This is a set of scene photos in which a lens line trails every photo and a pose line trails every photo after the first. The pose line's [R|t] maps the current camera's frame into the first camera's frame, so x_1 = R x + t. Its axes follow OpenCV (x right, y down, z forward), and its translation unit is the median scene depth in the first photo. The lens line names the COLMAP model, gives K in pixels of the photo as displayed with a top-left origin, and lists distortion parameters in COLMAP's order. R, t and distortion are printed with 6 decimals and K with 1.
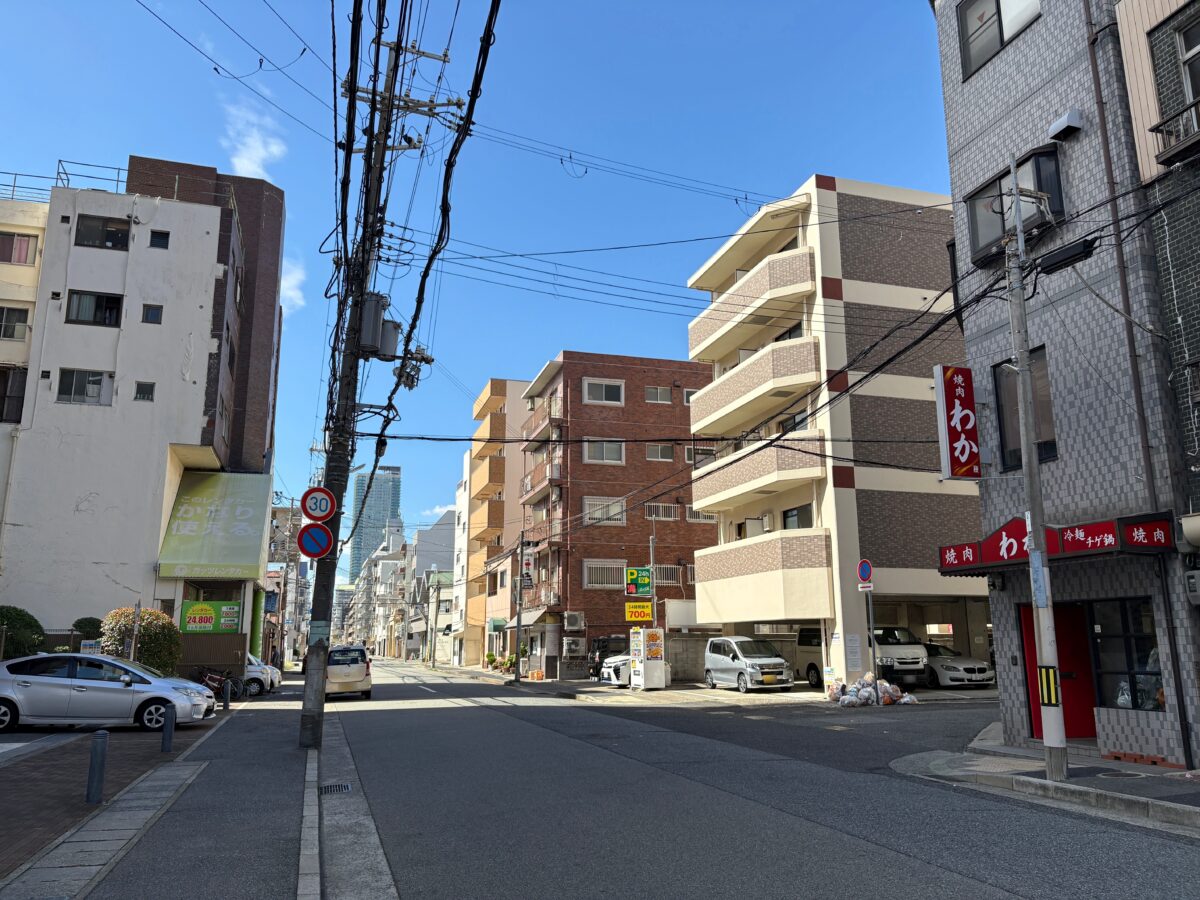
lens RADIAL K [[909.9, 0, 592.5], [0, 909.9, 461.5], [0, 0, 1]] dist [0.045365, -0.047545]
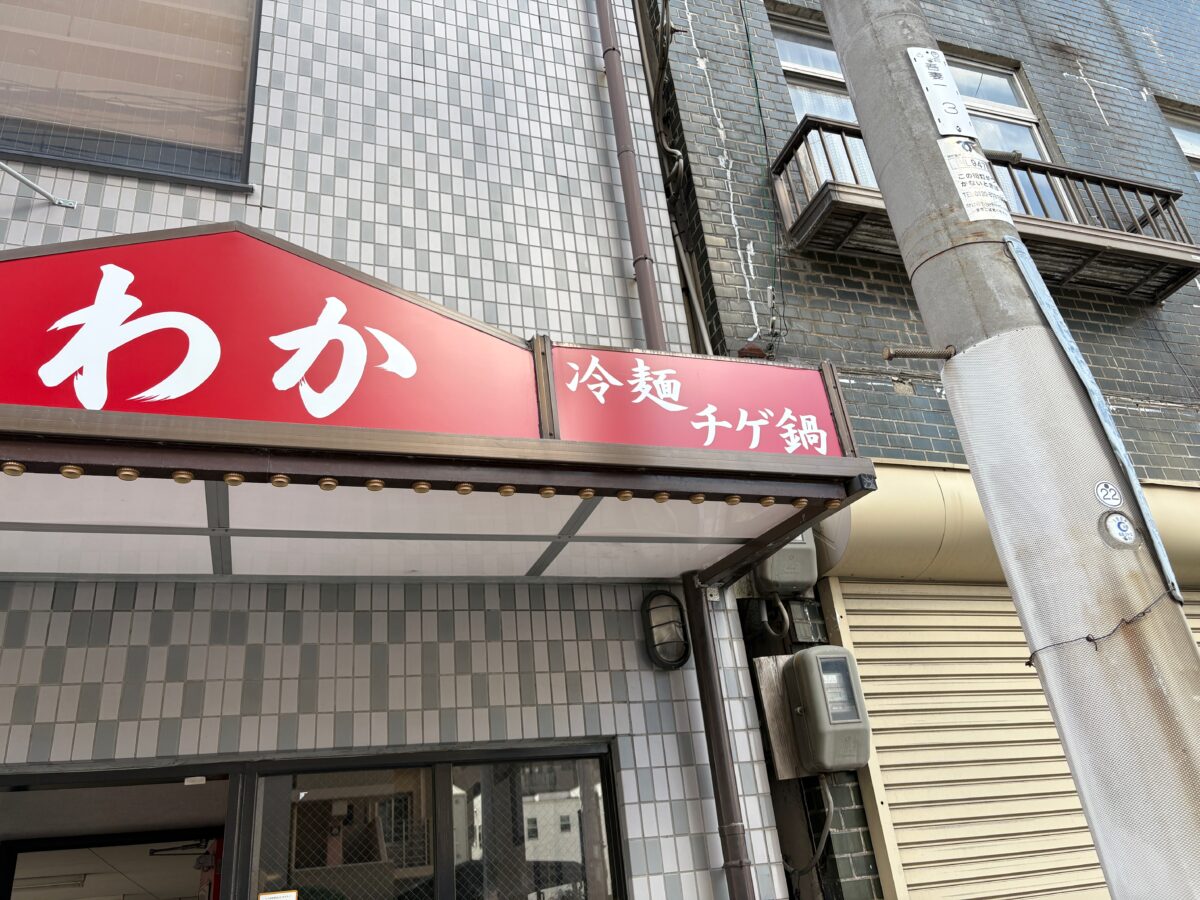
lens RADIAL K [[909.9, 0, 599.7], [0, 909.9, 455.9], [0, 0, 1]] dist [0.045365, -0.047545]
pose [[-0.034878, 0.455876, 0.889360, 0.333134], [-0.096644, 0.884192, -0.457017, 0.182966], [-0.994708, -0.101892, 0.013219, 0.960180]]
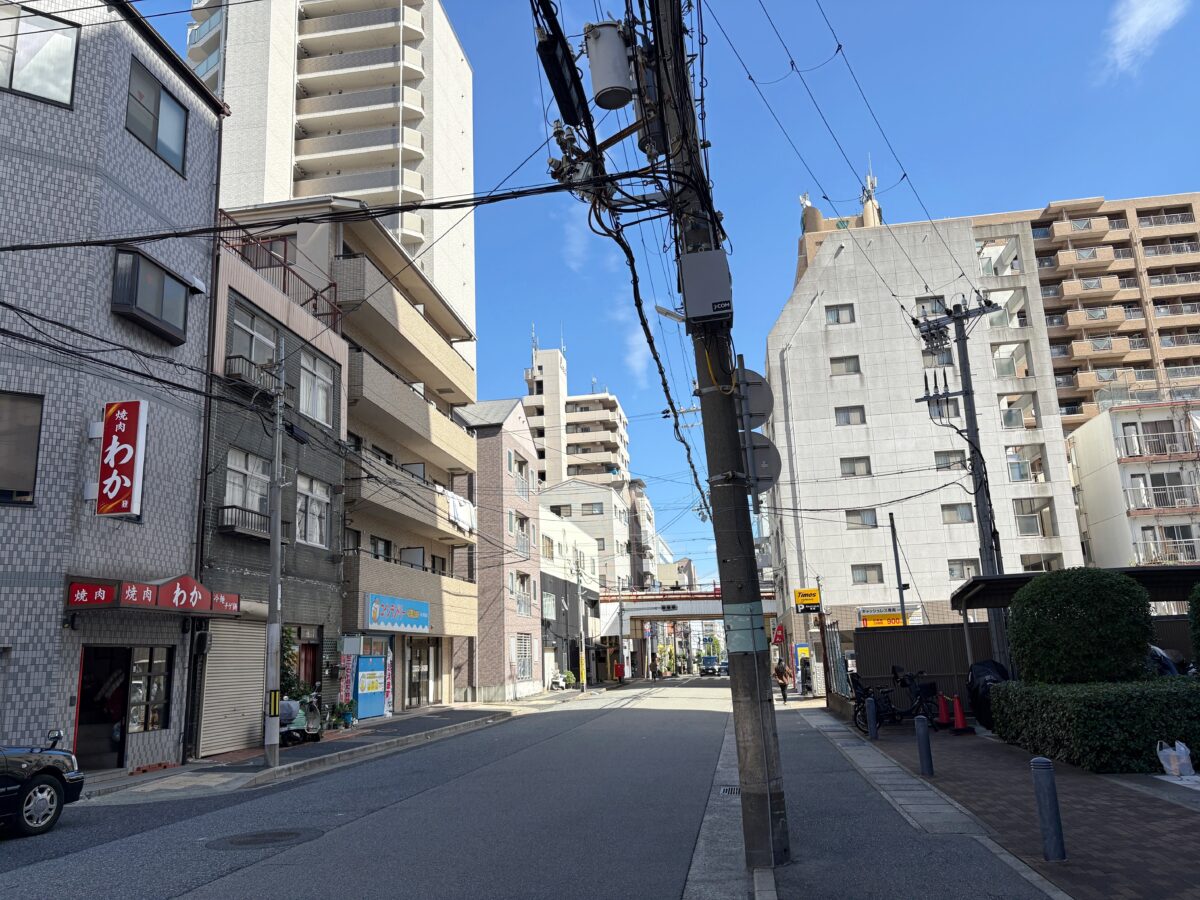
lens RADIAL K [[909.9, 0, 611.6], [0, 909.9, 451.5], [0, 0, 1]] dist [0.045365, -0.047545]
pose [[-0.906254, 0.134739, 0.400687, -0.574173], [-0.038106, 0.917949, -0.394863, 0.384413], [-0.421014, -0.373115, -0.826760, 1.898495]]
